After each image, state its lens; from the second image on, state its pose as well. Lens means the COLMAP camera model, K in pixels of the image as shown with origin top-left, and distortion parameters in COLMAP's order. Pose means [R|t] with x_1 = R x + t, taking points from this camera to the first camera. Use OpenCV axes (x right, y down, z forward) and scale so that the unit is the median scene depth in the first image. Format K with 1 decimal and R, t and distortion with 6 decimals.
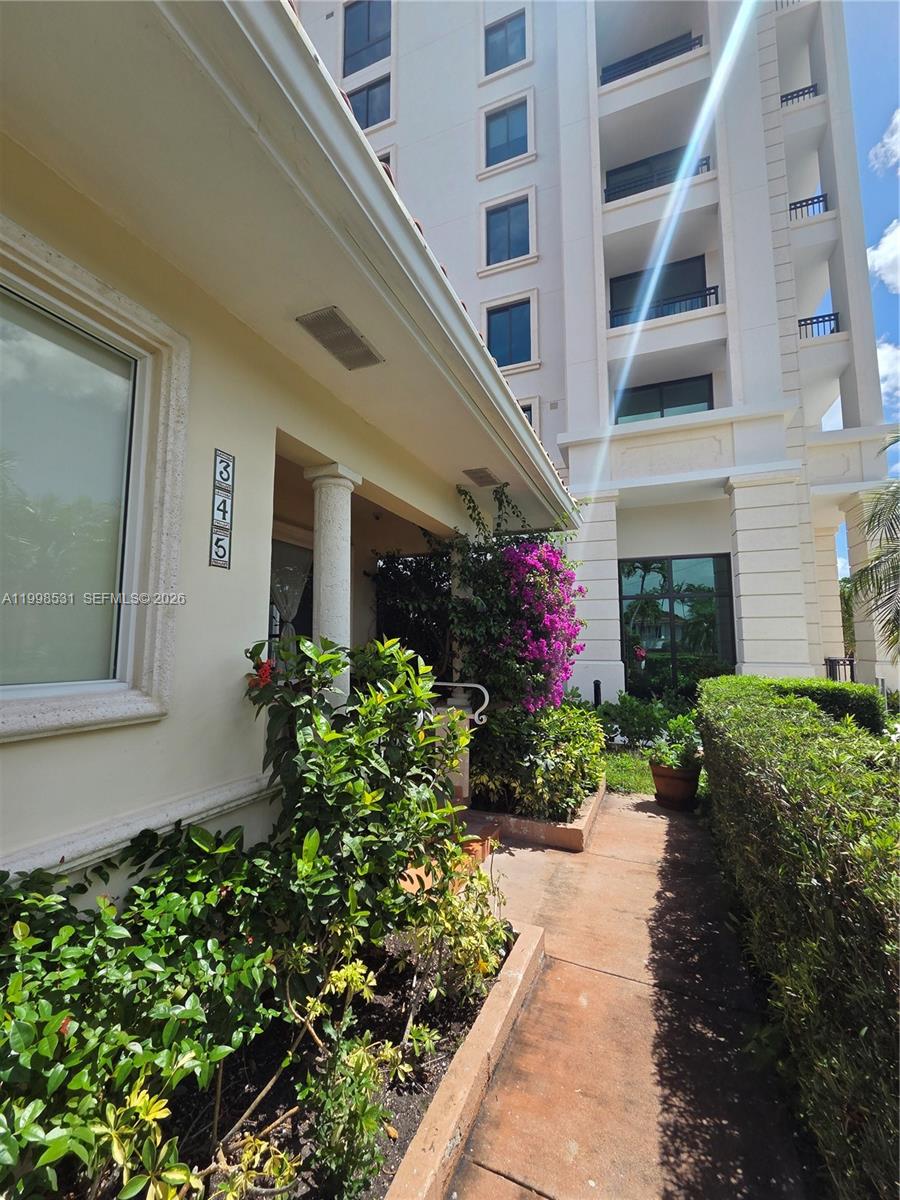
lens RADIAL K [[493.9, 0, 446.5], [0, 493.9, 595.4], [0, 0, 1]] dist [0.001892, -0.000224]
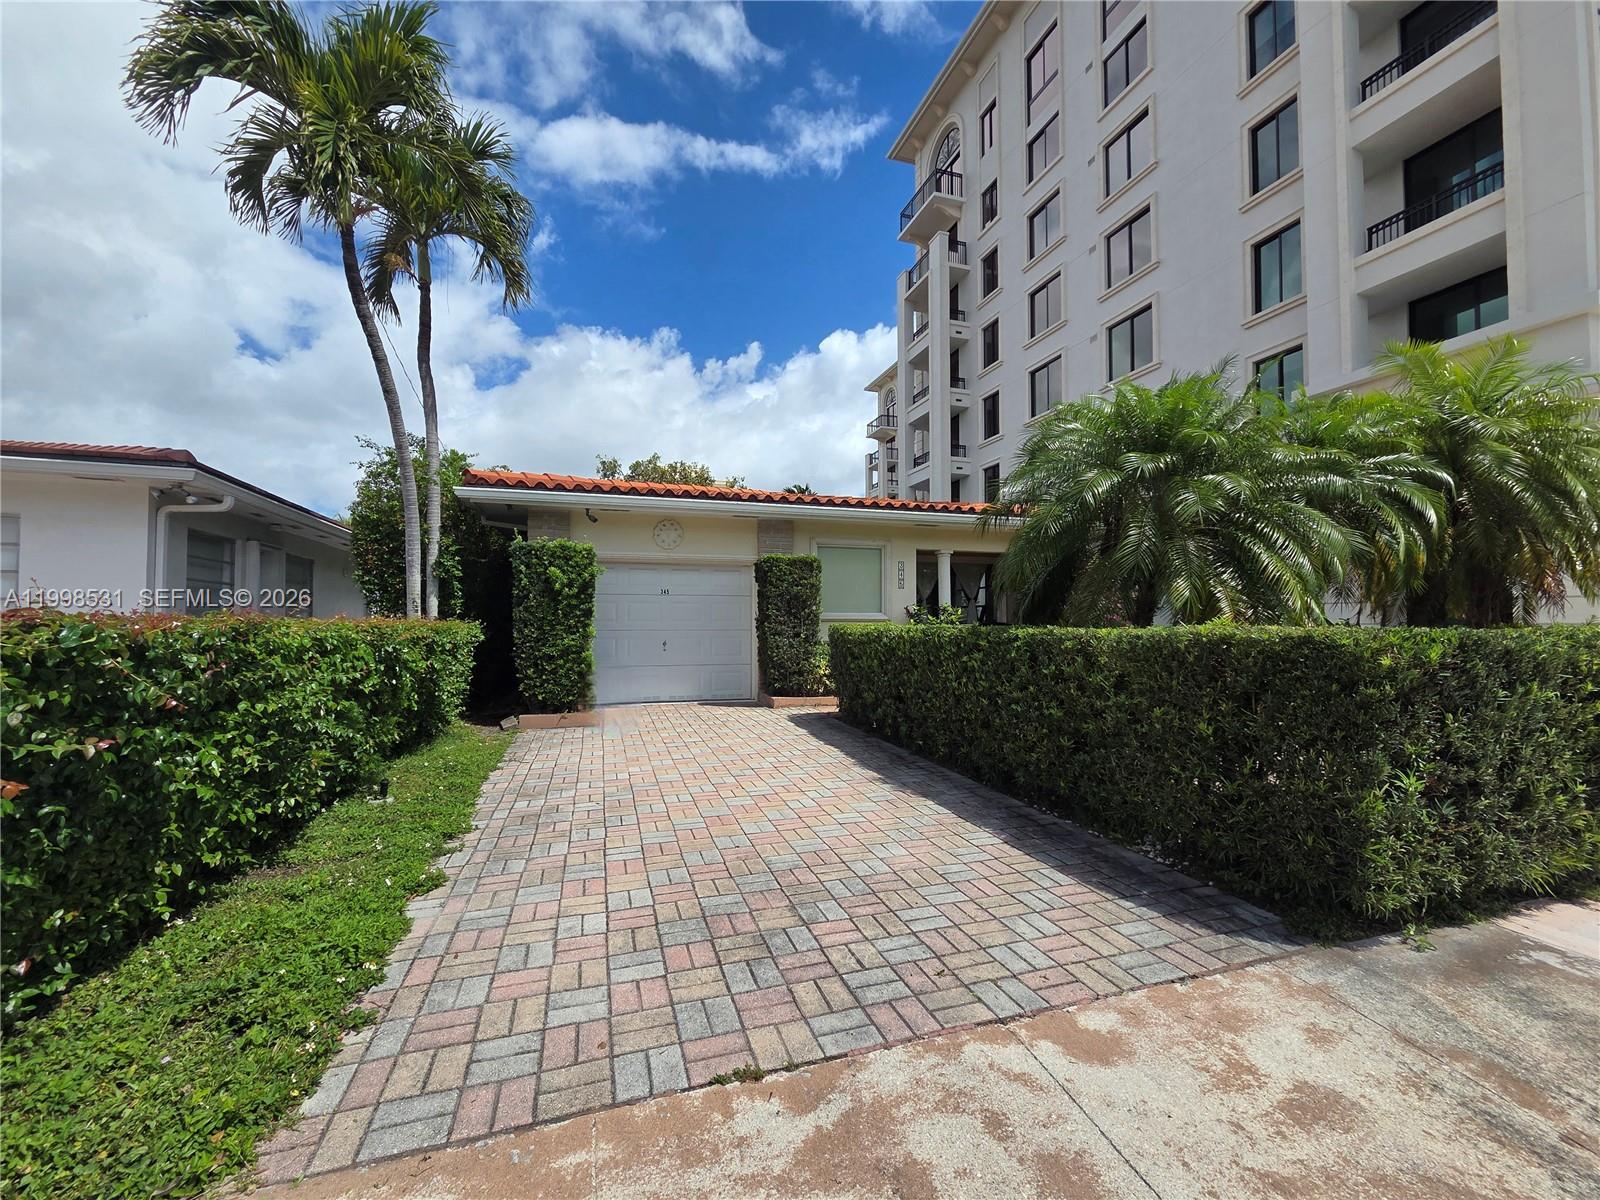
lens RADIAL K [[658.5, 0, 797.7], [0, 658.5, 607.9], [0, 0, 1]] dist [0.001892, -0.000224]
pose [[0.628435, -0.024709, -0.777470, 1.554891], [0.079905, 0.996259, 0.032925, -0.068465], [0.773747, -0.082815, 0.628058, -1.506065]]
